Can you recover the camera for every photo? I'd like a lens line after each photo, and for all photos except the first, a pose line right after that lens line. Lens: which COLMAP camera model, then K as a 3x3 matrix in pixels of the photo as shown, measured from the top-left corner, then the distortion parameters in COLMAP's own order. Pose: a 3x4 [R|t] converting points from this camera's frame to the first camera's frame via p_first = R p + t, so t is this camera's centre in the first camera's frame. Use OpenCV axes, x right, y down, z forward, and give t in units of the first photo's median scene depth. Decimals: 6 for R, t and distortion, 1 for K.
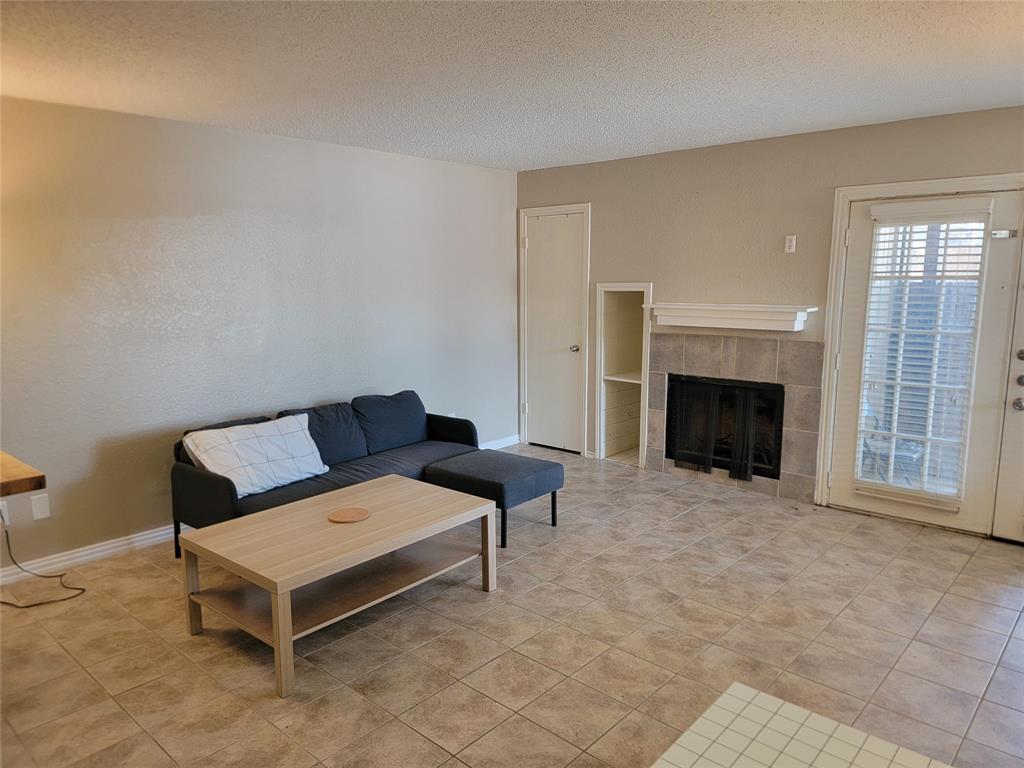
lens RADIAL K [[709.3, 0, 519.1], [0, 709.3, 385.6], [0, 0, 1]] dist [0.080397, -0.064424]
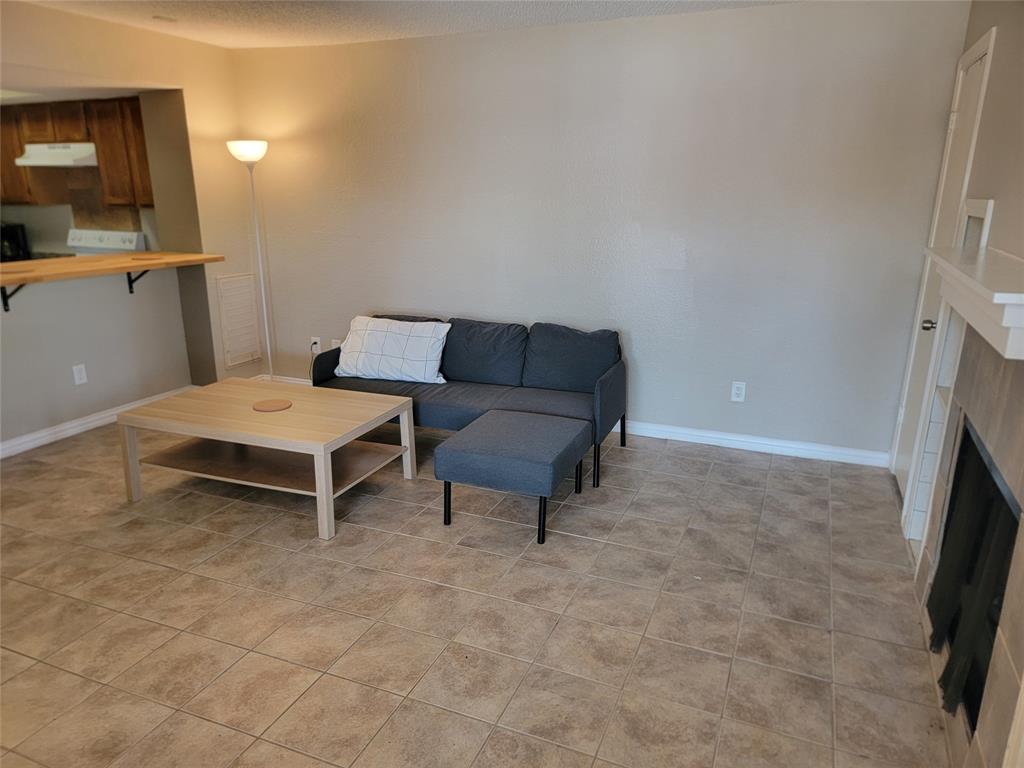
lens RADIAL K [[709.3, 0, 516.7], [0, 709.3, 390.4], [0, 0, 1]] dist [0.080397, -0.064424]
pose [[0.330191, 0.264621, -0.906062, 0.607501], [-0.156672, 0.961949, 0.223848, -0.099784], [0.930821, 0.068042, 0.359086, 0.666689]]
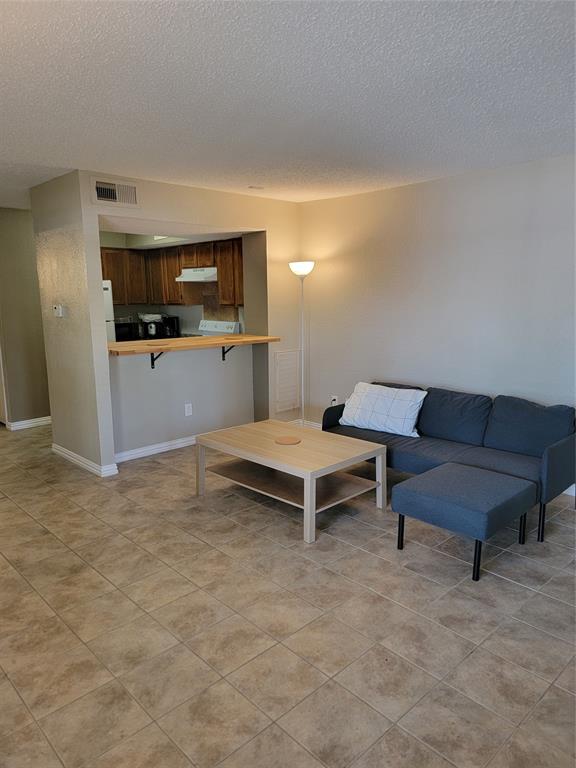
lens RADIAL K [[531.9, 0, 292.3], [0, 531.9, 386.4], [0, 0, 1]] dist [0.080397, -0.064424]
pose [[-0.078207, 0.179805, -0.980588, 0.612112], [-0.151144, 0.970093, 0.189935, -0.107255], [0.985413, 0.163065, -0.048692, 0.731788]]
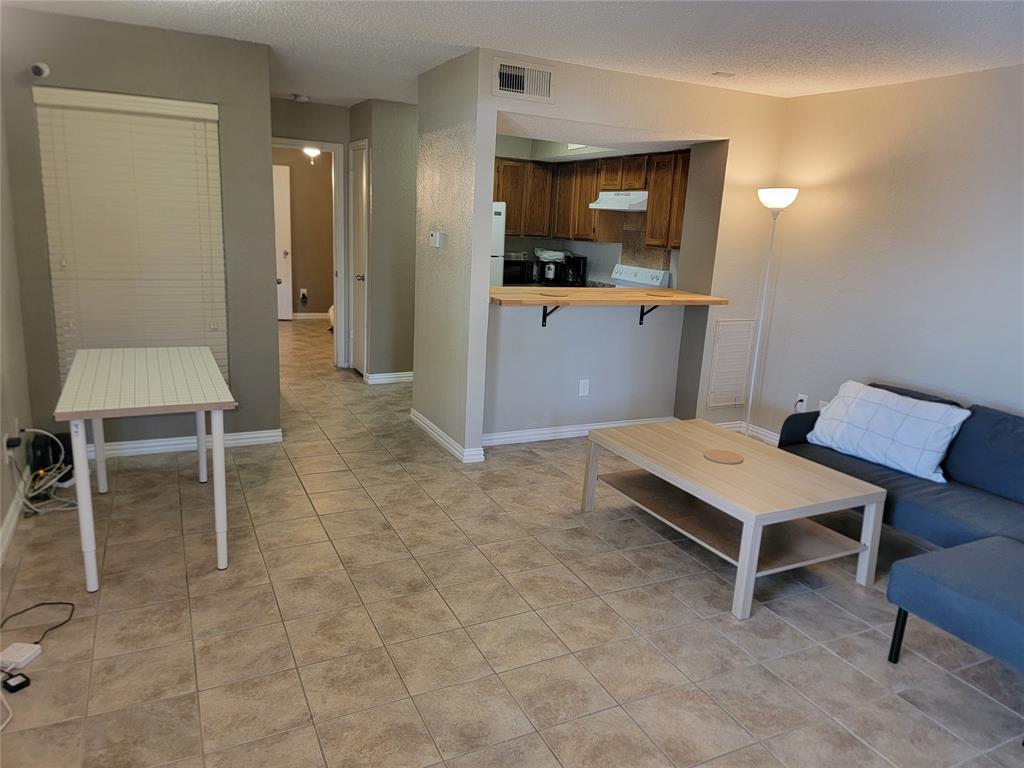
lens RADIAL K [[709.3, 0, 528.5], [0, 709.3, 380.4], [0, 0, 1]] dist [0.080397, -0.064424]
pose [[-0.361963, 0.190952, -0.912426, 0.554072], [-0.203151, 0.939111, 0.277127, -0.106587], [0.909787, 0.285669, -0.301131, 0.715240]]
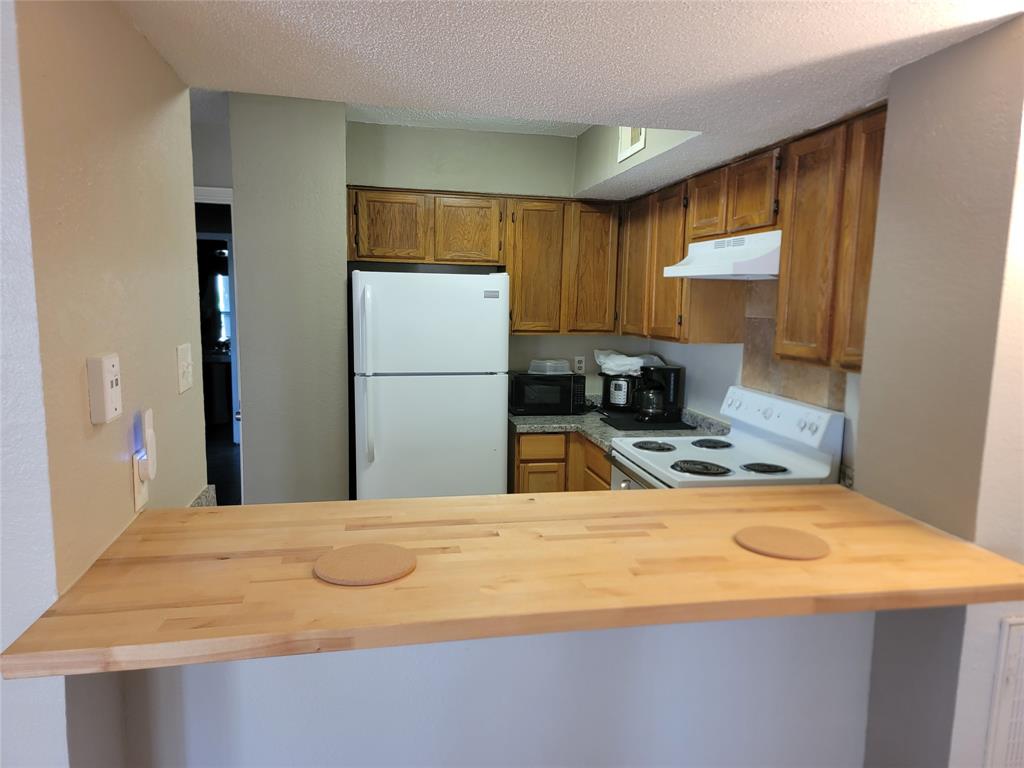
lens RADIAL K [[709.3, 0, 520.9], [0, 709.3, 393.6], [0, 0, 1]] dist [0.080397, -0.064424]
pose [[-0.600865, 0.105599, -0.792345, -0.175030], [-0.144802, 0.960457, 0.237813, -0.095626], [0.786126, 0.257627, -0.561814, 0.612435]]
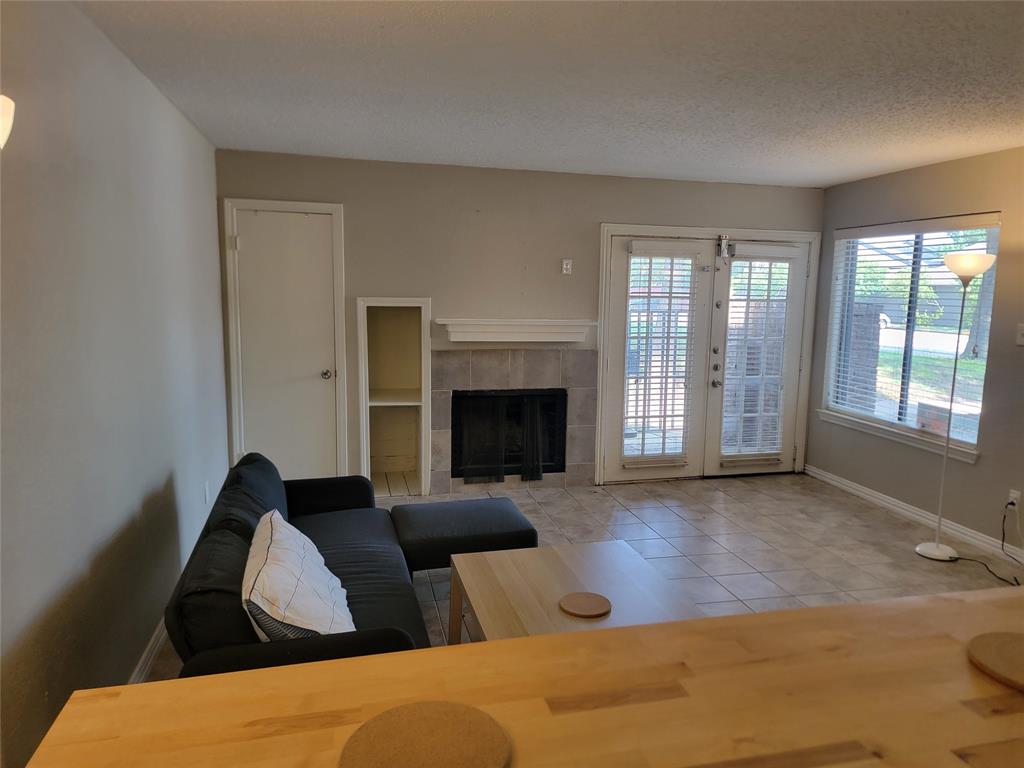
lens RADIAL K [[709.3, 0, 526.9], [0, 709.3, 378.8], [0, 0, 1]] dist [0.080397, -0.064424]
pose [[0.553032, -0.088286, 0.828470, -0.611859], [0.109732, 0.993426, 0.032614, -0.061279], [-0.825902, 0.072873, 0.559084, 0.421050]]
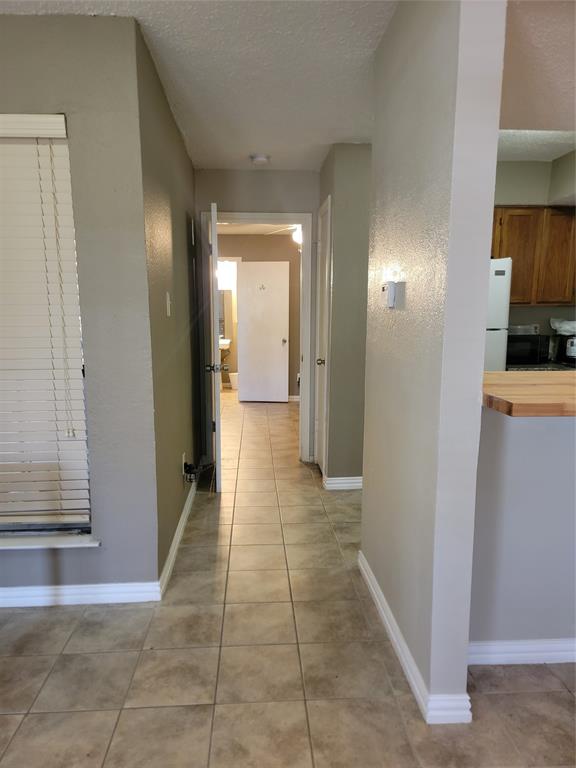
lens RADIAL K [[531.9, 0, 282.2], [0, 531.9, 389.7], [0, 0, 1]] dist [0.080397, -0.064424]
pose [[-0.708332, 0.105048, -0.698019, 0.045626], [-0.112410, 0.959458, 0.258464, -0.019994], [0.696871, 0.261543, -0.667807, 0.501525]]
